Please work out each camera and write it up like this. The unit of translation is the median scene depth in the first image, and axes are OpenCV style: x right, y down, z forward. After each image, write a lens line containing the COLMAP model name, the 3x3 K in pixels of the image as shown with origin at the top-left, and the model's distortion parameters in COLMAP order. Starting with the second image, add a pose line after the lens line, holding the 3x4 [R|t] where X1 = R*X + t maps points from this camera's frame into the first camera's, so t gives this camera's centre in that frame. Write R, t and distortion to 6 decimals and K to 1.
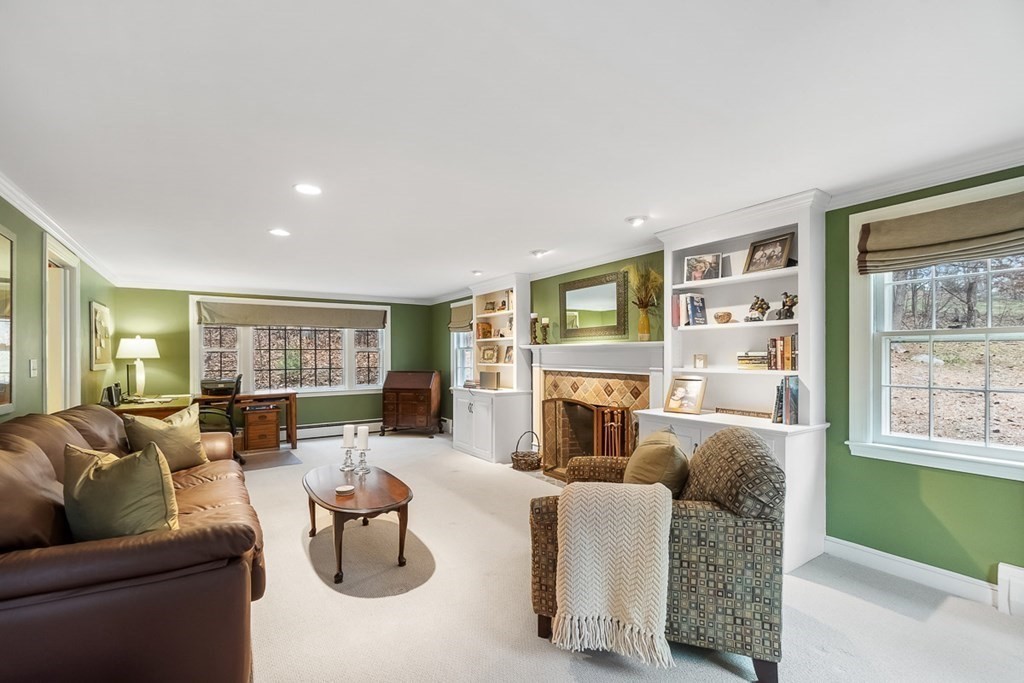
lens RADIAL K [[445.4, 0, 501.2], [0, 445.4, 357.2], [0, 0, 1]] dist [-0.002693, -0.000564]
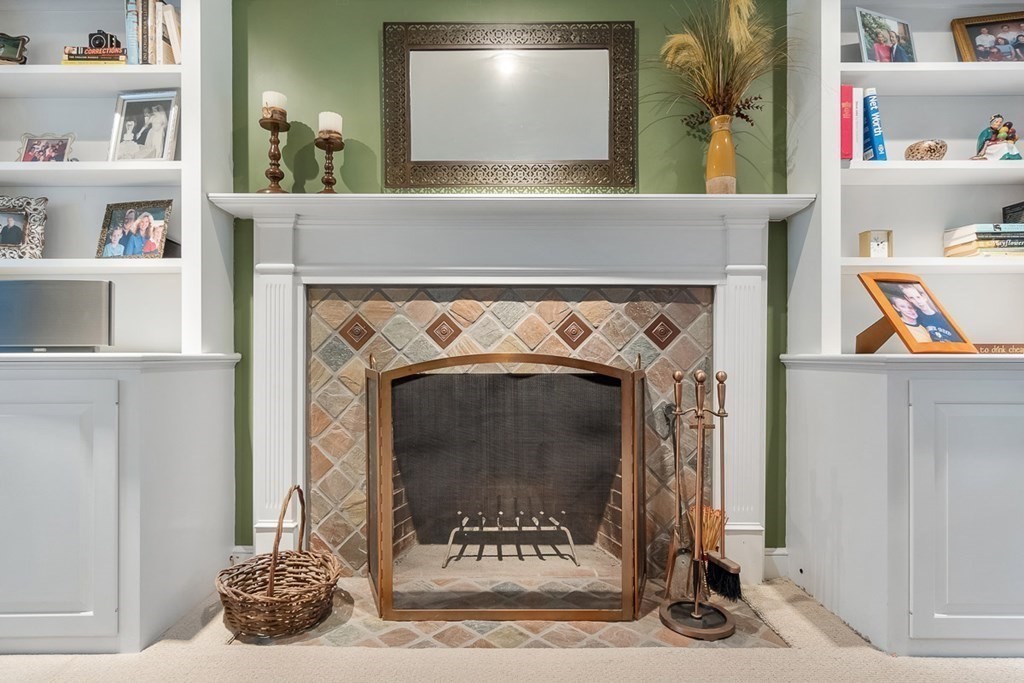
lens RADIAL K [[532.0, 0, 510.8], [0, 532.0, 351.9], [0, 0, 1]] dist [0.002601, 0.000924]
pose [[0.553255, 0.001189, 0.833011, -0.153845], [-0.000444, 0.999999, -0.001133, 0.085027], [-0.833012, 0.000257, 0.553255, 0.731960]]
